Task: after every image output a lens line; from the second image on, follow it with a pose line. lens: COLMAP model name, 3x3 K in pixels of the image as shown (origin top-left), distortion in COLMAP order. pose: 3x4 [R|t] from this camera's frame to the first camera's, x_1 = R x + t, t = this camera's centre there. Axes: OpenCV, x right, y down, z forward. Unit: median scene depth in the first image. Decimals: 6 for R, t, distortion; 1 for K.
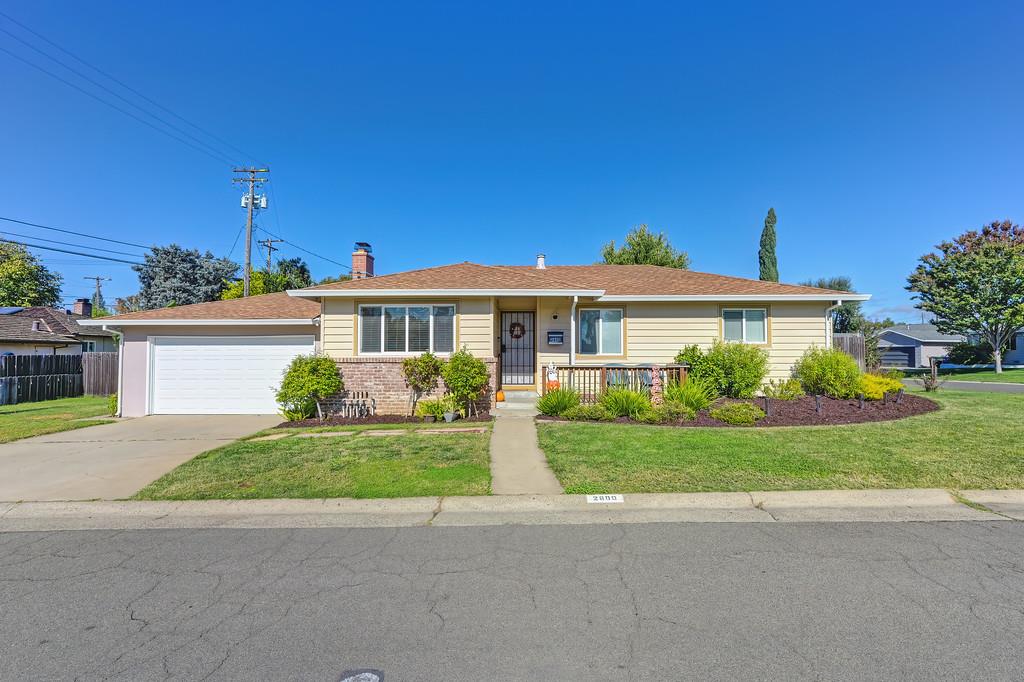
lens RADIAL K [[459.4, 0, 513.7], [0, 459.4, 337.9], [0, 0, 1]] dist [-0.013621, 0.000213]
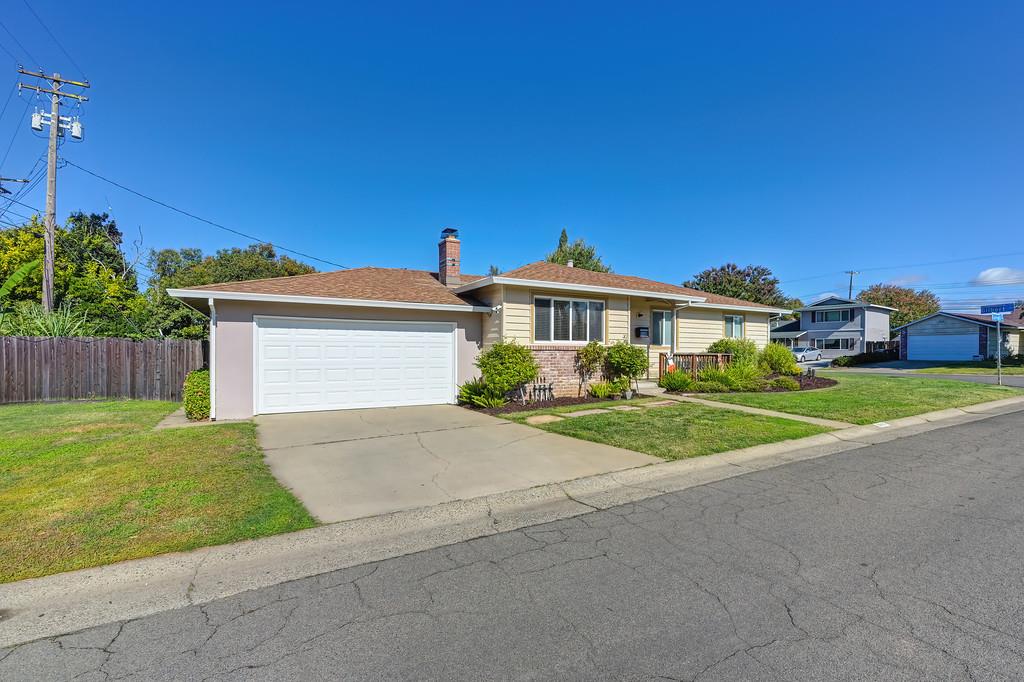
lens RADIAL K [[459.4, 0, 515.1], [0, 459.4, 350.9], [0, 0, 1]] dist [-0.013621, 0.000213]
pose [[0.857198, 0.005733, 0.514955, -0.870589], [-0.023946, 0.999300, 0.028737, 0.024453], [-0.514430, -0.036964, 0.856735, 0.104757]]
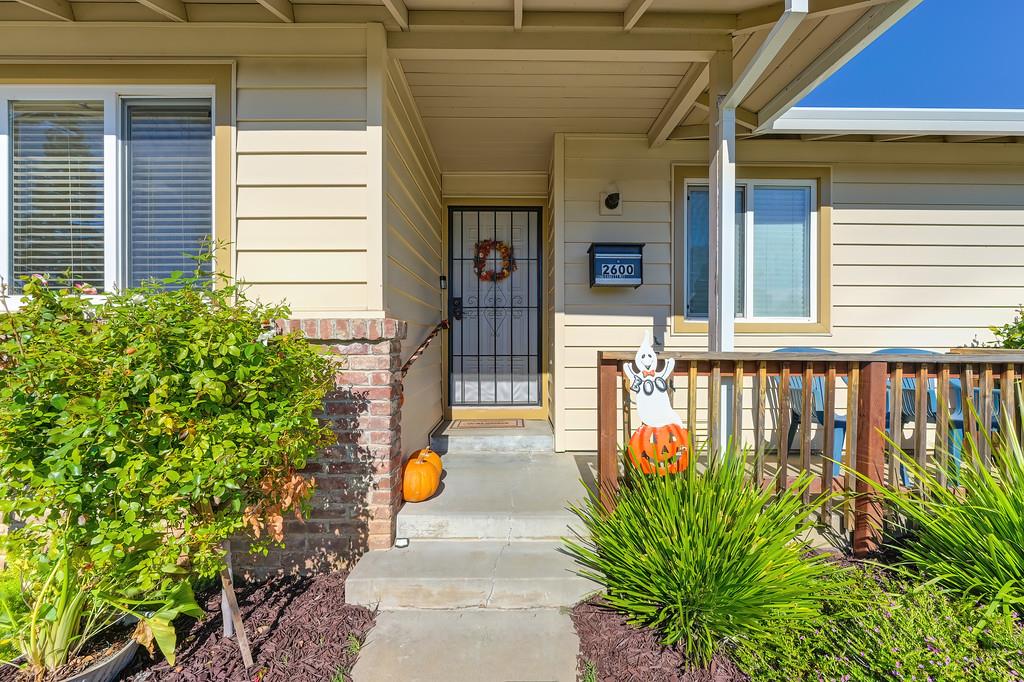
lens RADIAL K [[408.5, 0, 510.4], [0, 408.5, 344.1], [0, 0, 1]] dist [0.002251, -0.000601]
pose [[0.999661, 0.000123, 0.026045, 0.013433], [-0.001003, 0.999429, 0.033774, 0.044927], [-0.026026, -0.033788, 0.999090, 0.741667]]
